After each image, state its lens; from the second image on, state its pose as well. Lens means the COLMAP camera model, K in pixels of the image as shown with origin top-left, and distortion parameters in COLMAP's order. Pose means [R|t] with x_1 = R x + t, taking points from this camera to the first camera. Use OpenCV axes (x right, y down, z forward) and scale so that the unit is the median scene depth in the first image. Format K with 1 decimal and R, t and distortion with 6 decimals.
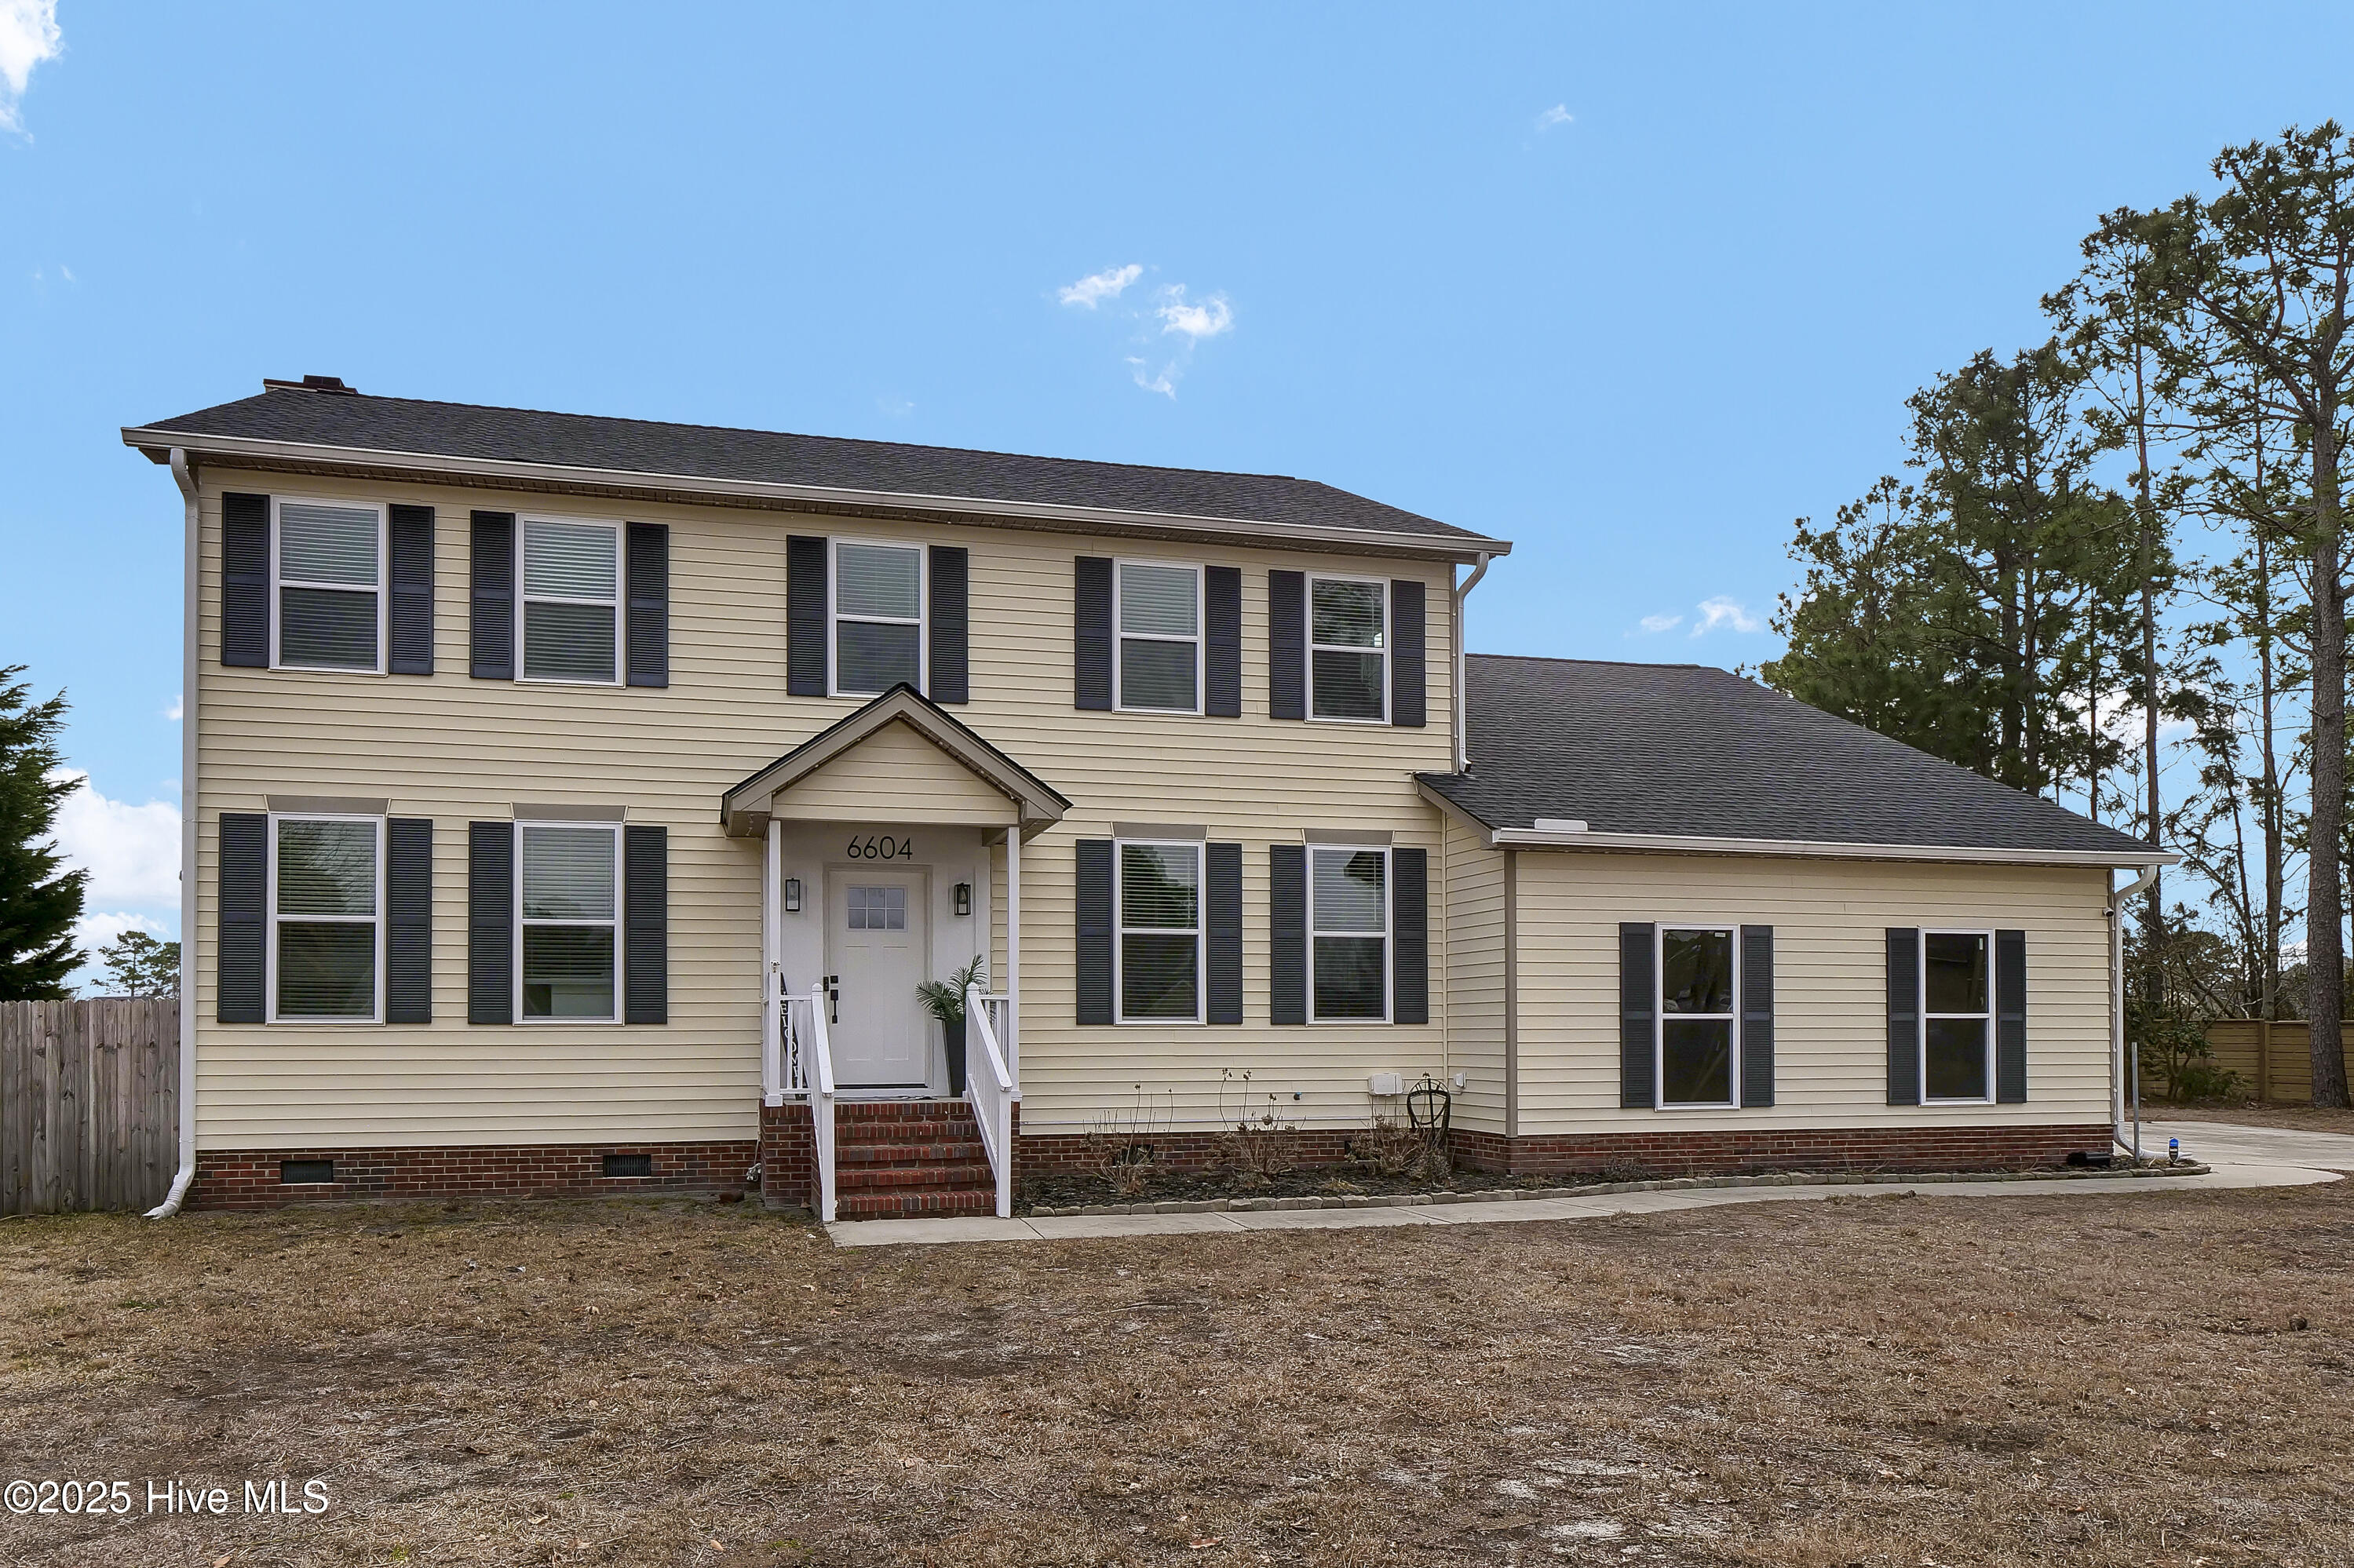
lens RADIAL K [[1518.5, 0, 1181.6], [0, 1518.5, 886.5], [0, 0, 1]] dist [0.013285, 0.001764]
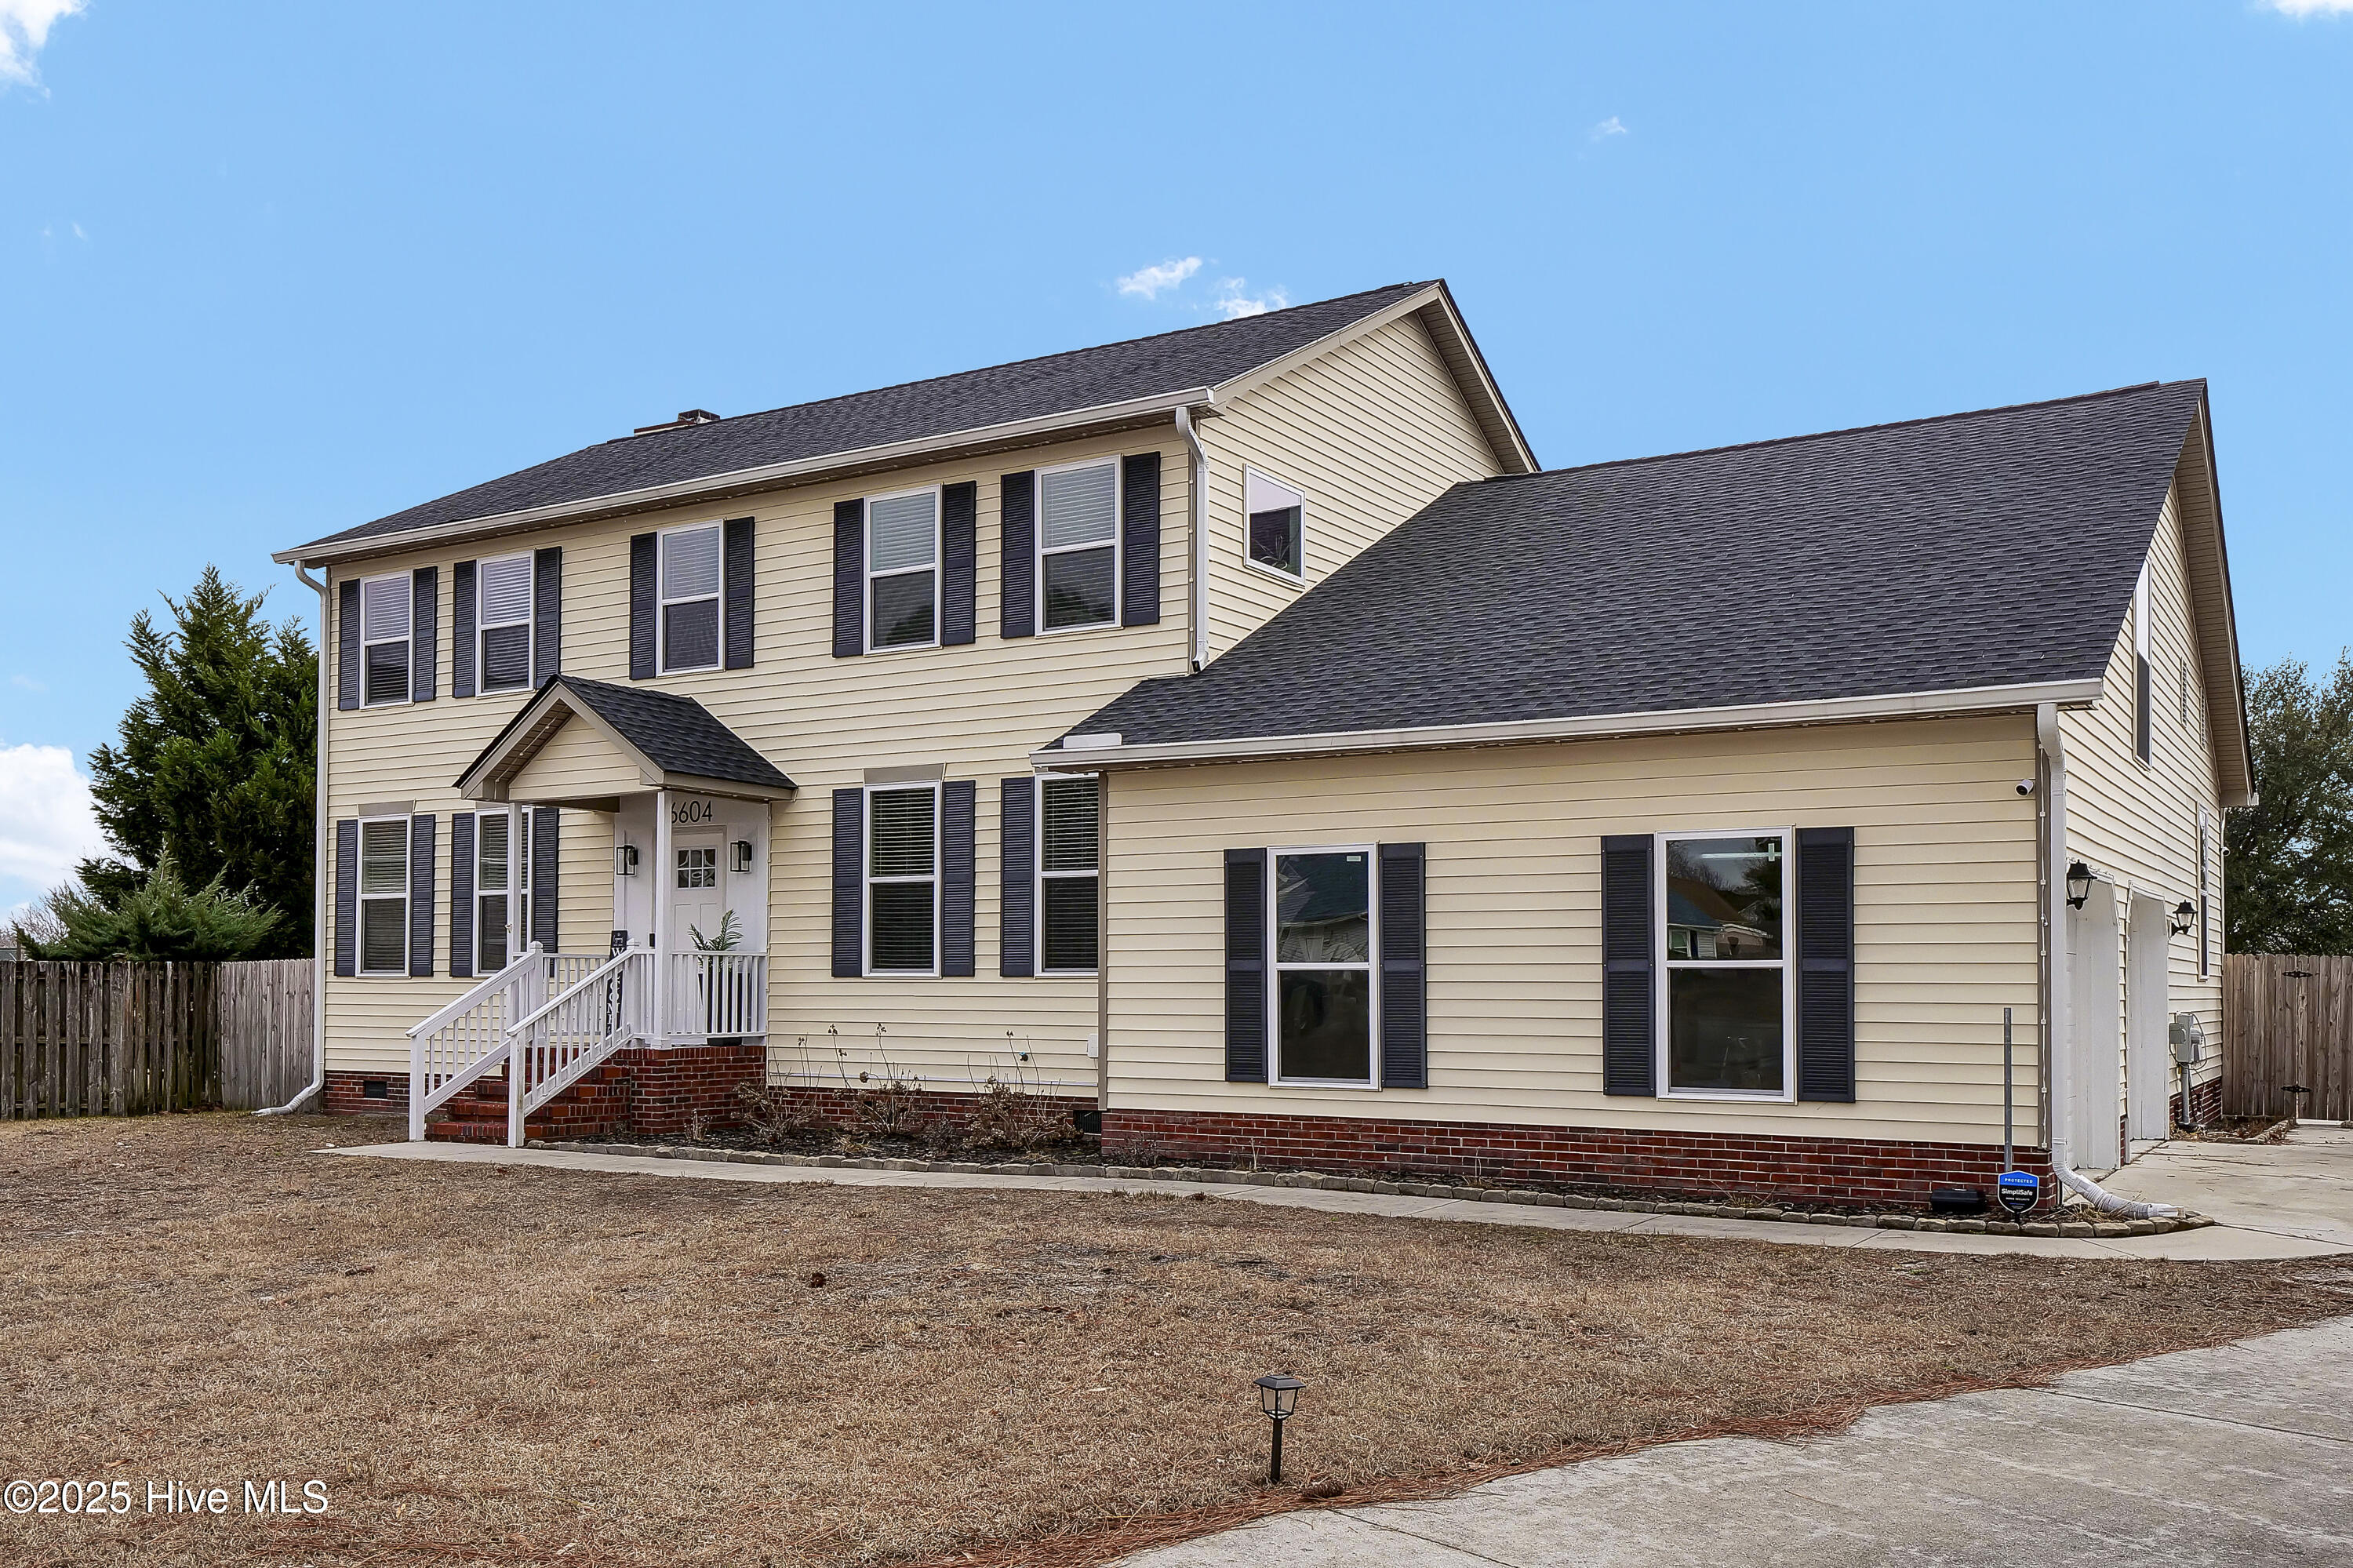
lens RADIAL K [[1979.8, 0, 1178.0], [0, 1979.8, 783.9], [0, 0, 1]] dist [0.023460, 0.008849]
pose [[0.707244, -0.068309, -0.703662, 0.983490], [0.063258, 0.997443, -0.033249, 0.021857], [0.704134, -0.020997, 0.709757, 0.237701]]
